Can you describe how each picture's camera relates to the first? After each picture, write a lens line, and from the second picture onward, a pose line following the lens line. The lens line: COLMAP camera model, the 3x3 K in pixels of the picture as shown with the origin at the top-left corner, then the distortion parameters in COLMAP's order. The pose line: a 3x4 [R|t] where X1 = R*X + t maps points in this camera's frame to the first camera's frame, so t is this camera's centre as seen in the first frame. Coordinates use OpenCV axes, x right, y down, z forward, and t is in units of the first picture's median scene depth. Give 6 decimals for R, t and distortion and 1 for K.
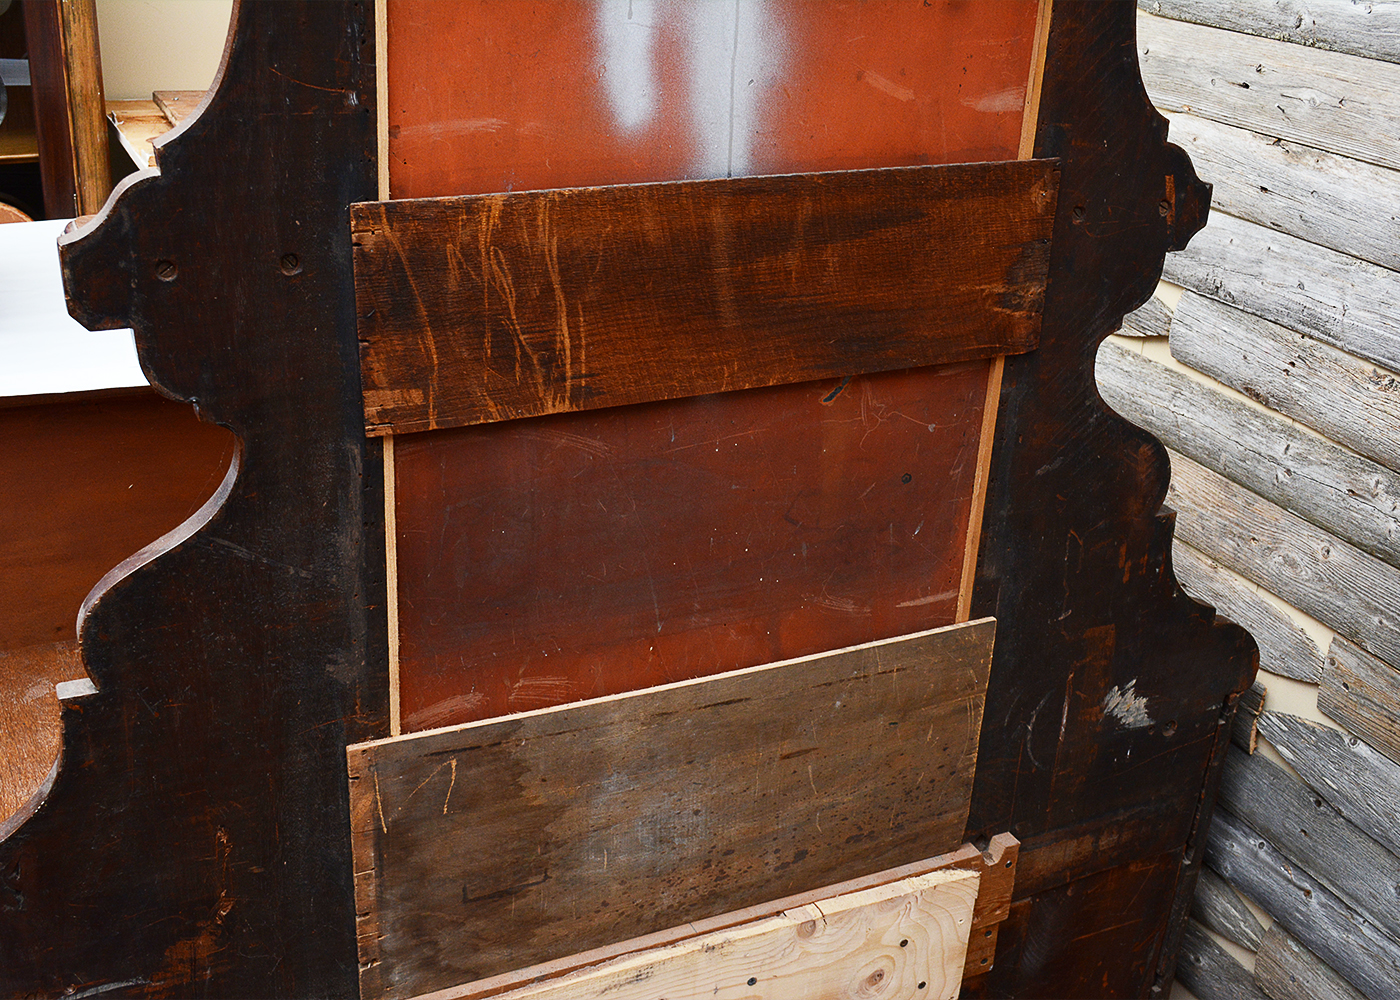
lens RADIAL K [[1546.6, 0, 700.0], [0, 1546.6, 500.0], [0, 0, 1]] dist [-0.059044, 0.012627]
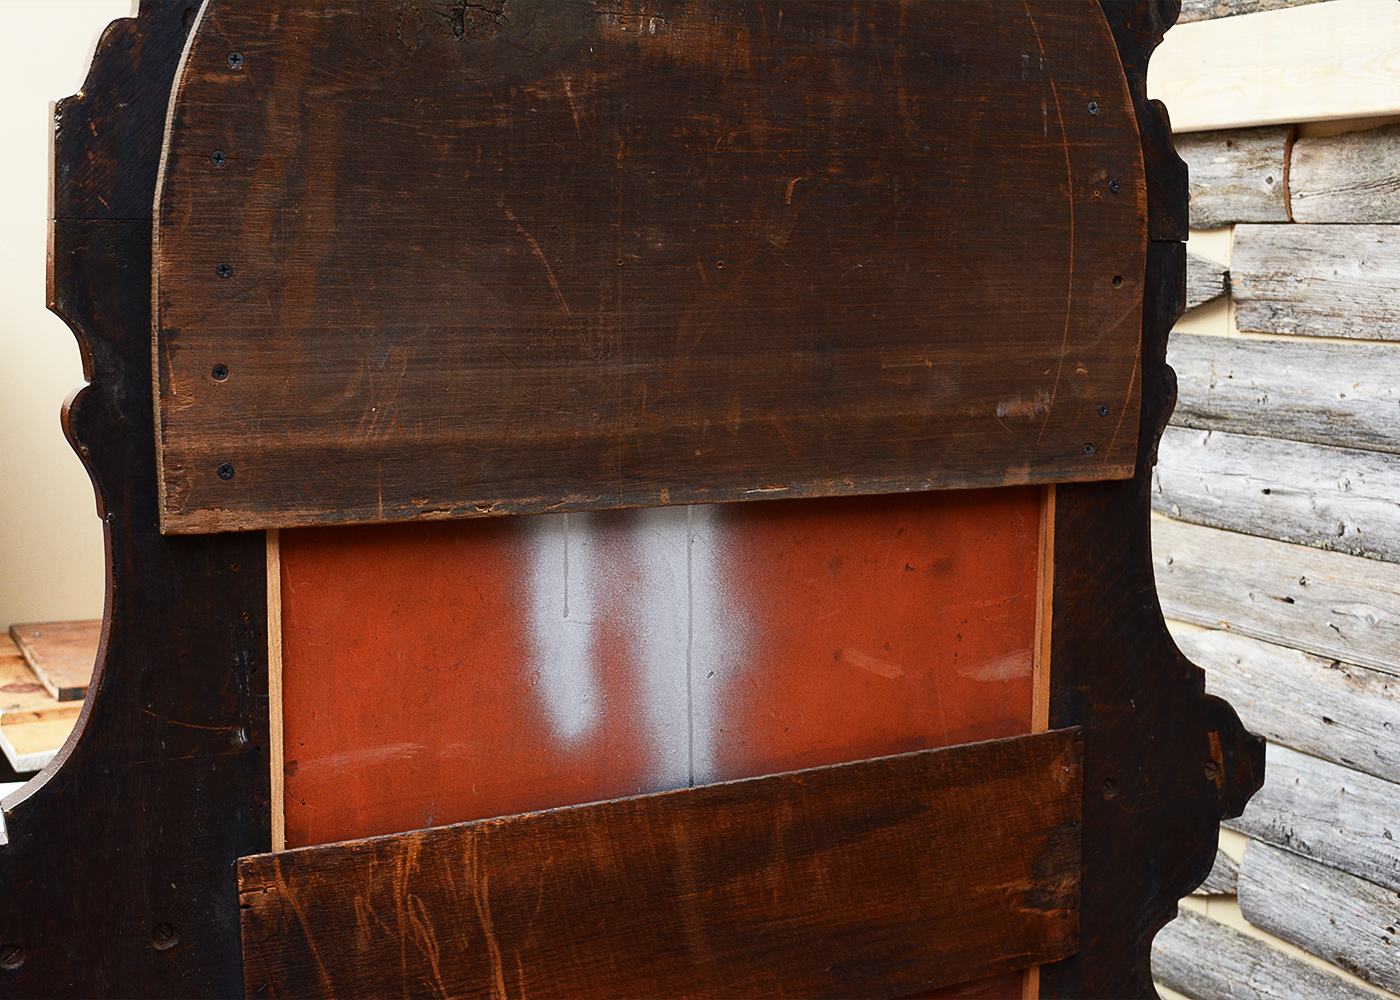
lens RADIAL K [[1865.9, 0, 700.0], [0, 1865.9, 500.0], [0, 0, 1]] dist [-0.036363, 0.014890]
pose [[0.998522, -0.049410, 0.022653, 0.007744], [0.053761, 0.959205, -0.277553, -0.070571], [-0.008015, 0.278360, 0.960443, -0.018631]]
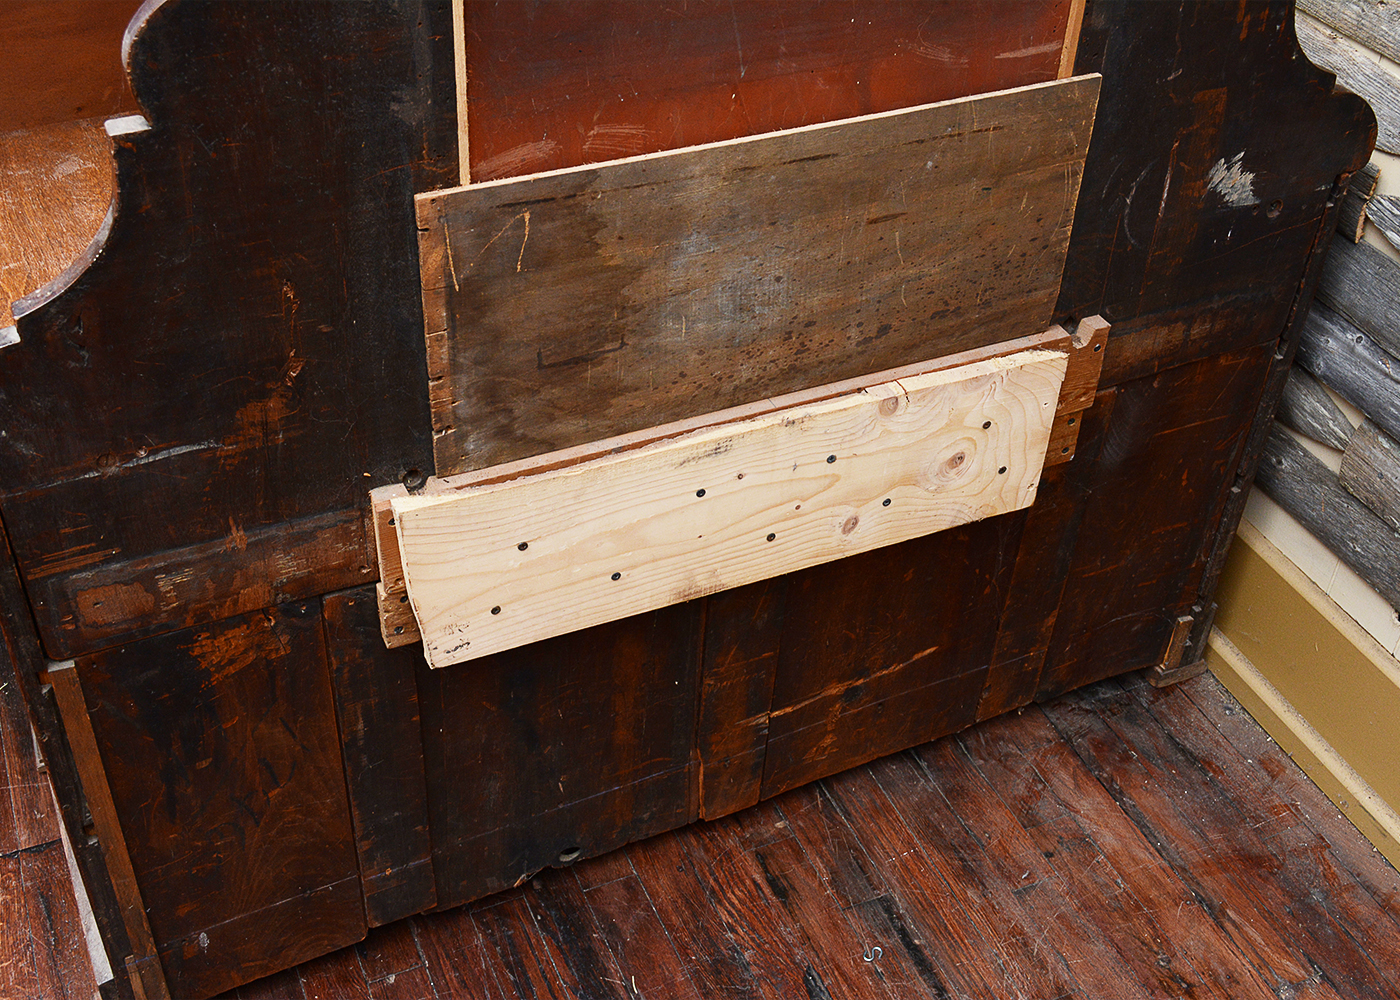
lens RADIAL K [[1642.2, 0, 700.0], [0, 1642.2, 500.0], [0, 0, 1]] dist [-0.051739, 0.012454]
pose [[0.999905, -0.002357, -0.013611, -0.037353], [0.005856, 0.964743, 0.263127, 0.068706], [0.012511, -0.263181, 0.964665, -0.008603]]
